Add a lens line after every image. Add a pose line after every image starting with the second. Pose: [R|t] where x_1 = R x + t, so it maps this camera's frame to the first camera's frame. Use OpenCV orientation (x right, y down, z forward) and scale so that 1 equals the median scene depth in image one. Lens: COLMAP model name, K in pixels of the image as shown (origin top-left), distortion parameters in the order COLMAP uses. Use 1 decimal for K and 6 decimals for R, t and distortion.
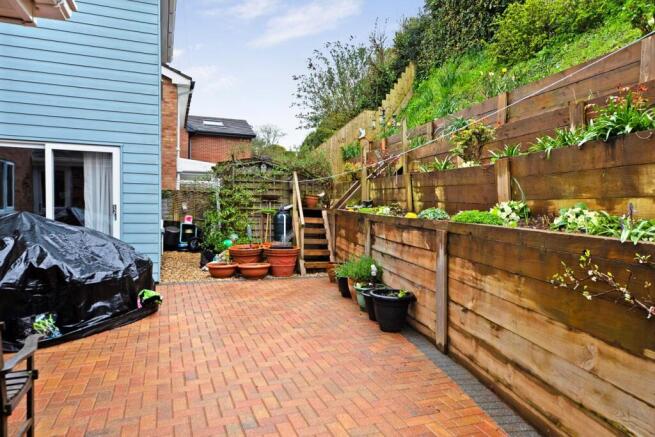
lens RADIAL K [[433.9, 0, 329.9], [0, 433.9, 217.5], [0, 0, 1]] dist [-0.002569, -0.000505]
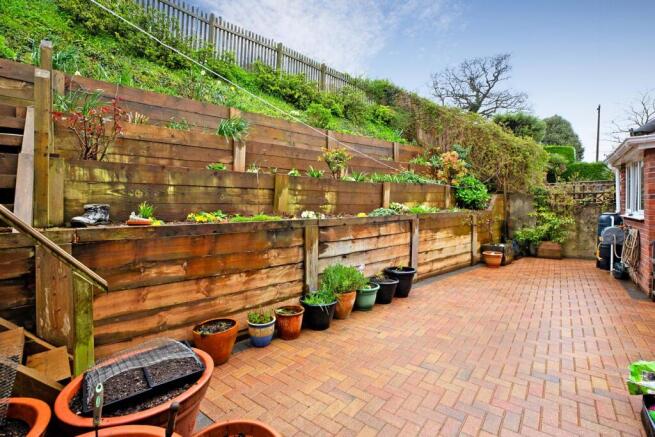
lens RADIAL K [[302.3, 0, 330.0], [0, 302.3, 214.9], [0, 0, 1]] dist [-0.016600, 0.000622]
pose [[-0.521949, -0.037423, 0.852155, -0.572328], [0.033359, 0.997377, 0.064233, -0.072445], [-0.852324, 0.061954, -0.519332, 1.716416]]
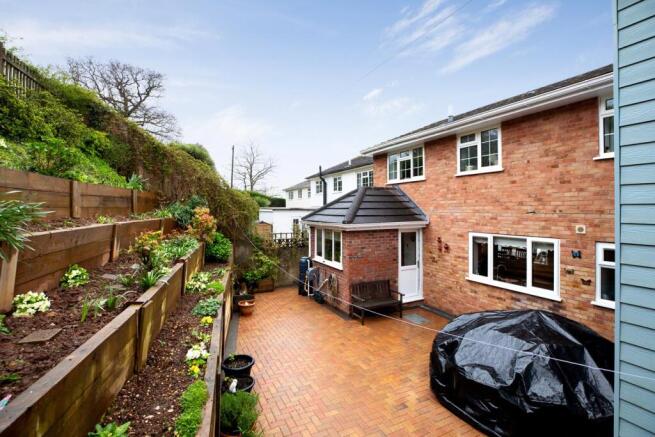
lens RADIAL K [[302.3, 0, 330.2], [0, 302.3, 218.2], [0, 0, 1]] dist [-0.016600, 0.000622]
pose [[-0.994987, -0.020241, -0.097933, -0.040700], [-0.026198, 0.997859, 0.059926, -0.343076], [0.096511, 0.062192, -0.993387, 1.964547]]
